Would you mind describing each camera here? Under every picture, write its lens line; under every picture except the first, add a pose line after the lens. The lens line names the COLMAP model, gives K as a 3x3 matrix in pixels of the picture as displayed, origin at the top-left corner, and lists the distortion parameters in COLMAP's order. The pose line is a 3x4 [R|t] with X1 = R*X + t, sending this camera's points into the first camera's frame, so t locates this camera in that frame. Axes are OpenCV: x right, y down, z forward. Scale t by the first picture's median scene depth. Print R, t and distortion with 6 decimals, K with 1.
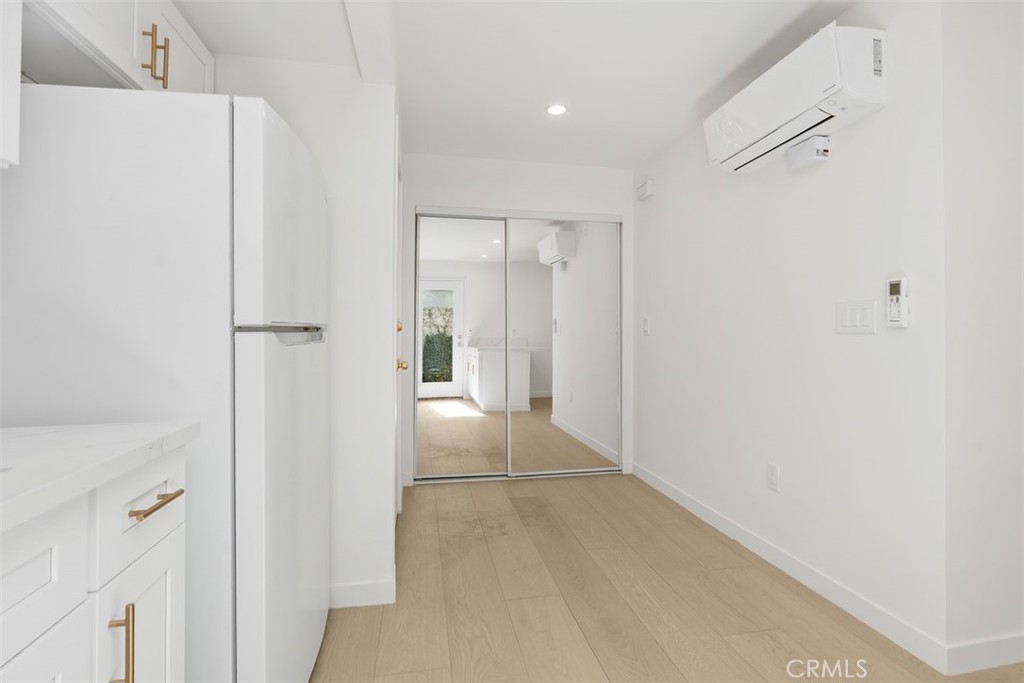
lens RADIAL K [[479.4, 0, 509.5], [0, 479.4, 332.0], [0, 0, 1]] dist [-0.003335, -0.001293]
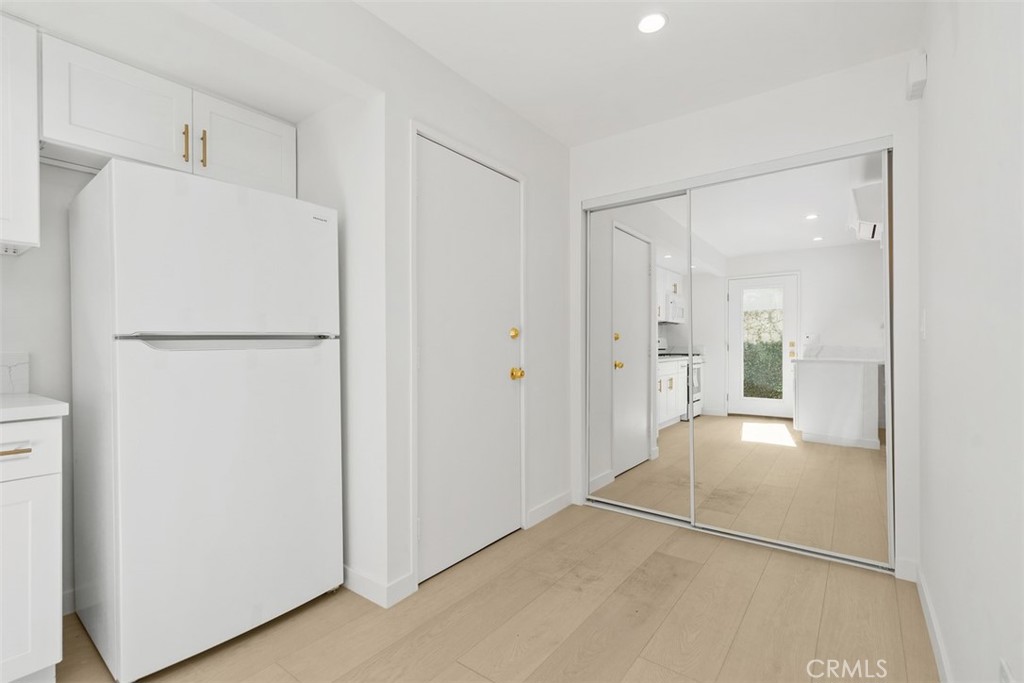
lens RADIAL K [[464.6, 0, 512.9], [0, 464.6, 342.7], [0, 0, 1]] dist [0.010165, -0.001564]
pose [[0.683385, -0.005404, -0.730039, 0.241985], [0.008847, 0.999960, 0.000880, 0.003405], [0.730005, -0.007060, 0.683405, 0.194327]]
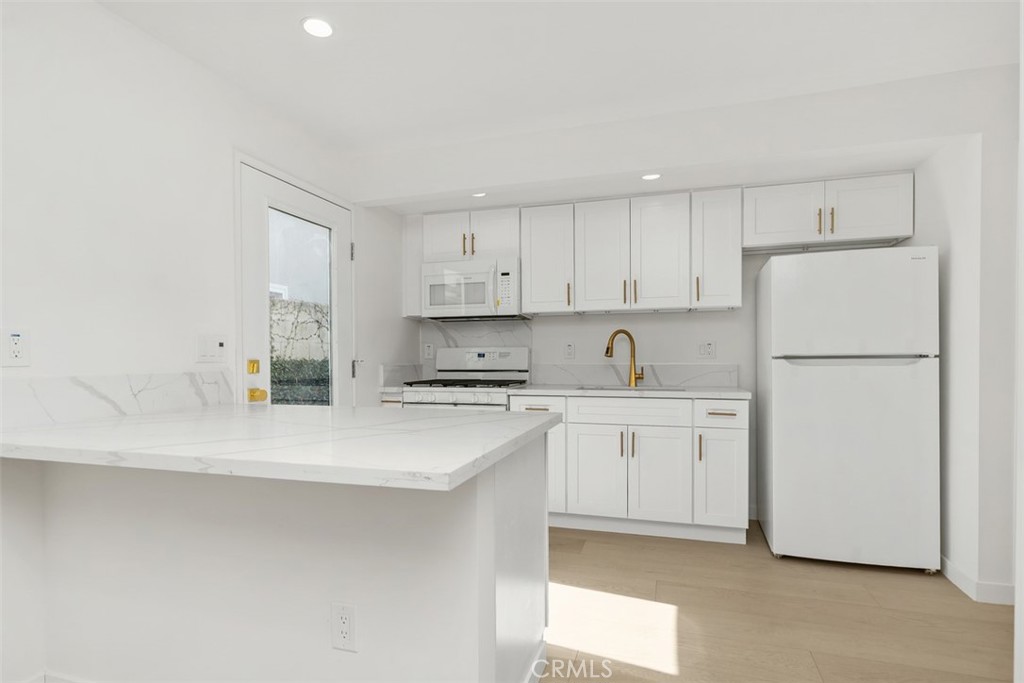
lens RADIAL K [[535.2, 0, 504.6], [0, 535.2, 359.7], [0, 0, 1]] dist [0.006756, 0.001316]
pose [[-0.461488, 0.008423, -0.887106, 0.505885], [0.006423, 0.999960, 0.006153, -0.004739], [0.887123, -0.002858, -0.461524, 0.222525]]
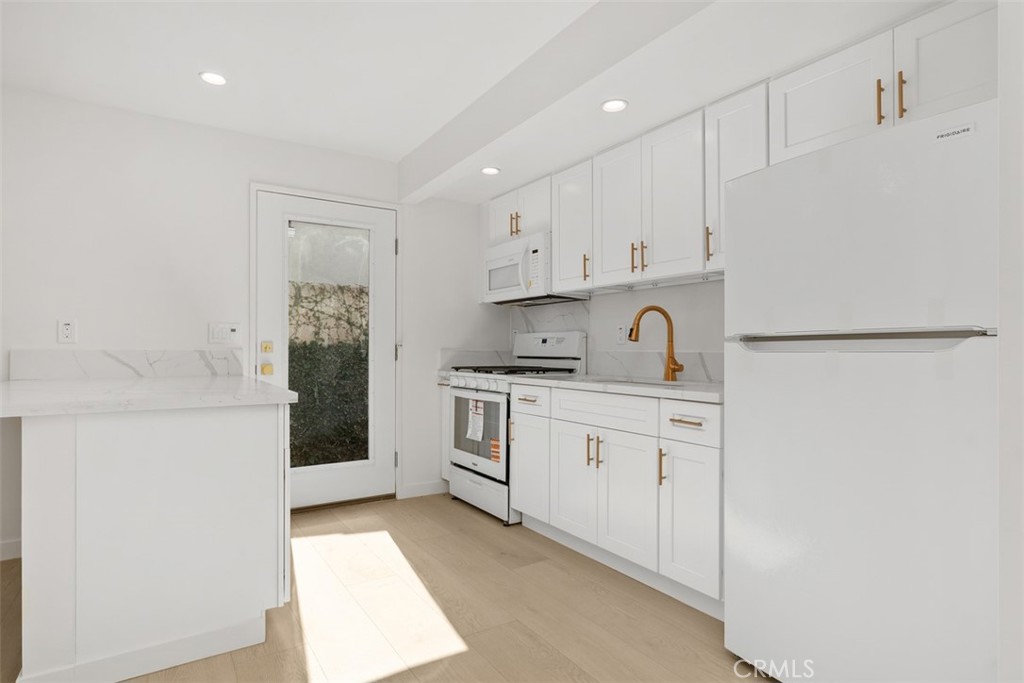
lens RADIAL K [[545.2, 0, 511.9], [0, 545.2, 343.3], [0, 0, 1]] dist [0.002143, -0.000669]
pose [[-0.922303, -0.006634, -0.386412, 0.154231], [-0.001810, 0.999916, -0.012845, 0.006041], [0.386464, -0.011148, -0.922237, 0.494103]]
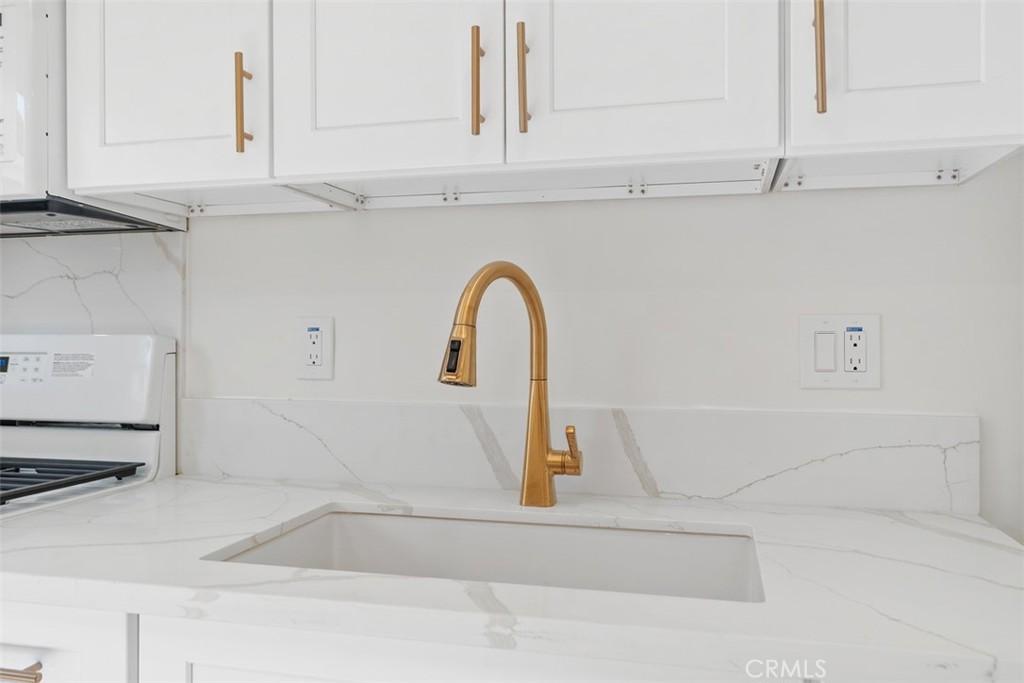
lens RADIAL K [[813.5, 0, 508.1], [0, 813.5, 331.5], [0, 0, 1]] dist [0.011439, -0.011835]
pose [[-0.427249, 0.003437, -0.904127, 0.030676], [0.004144, 0.999990, 0.001843, -0.018978], [0.904124, -0.002959, -0.427259, 0.146691]]
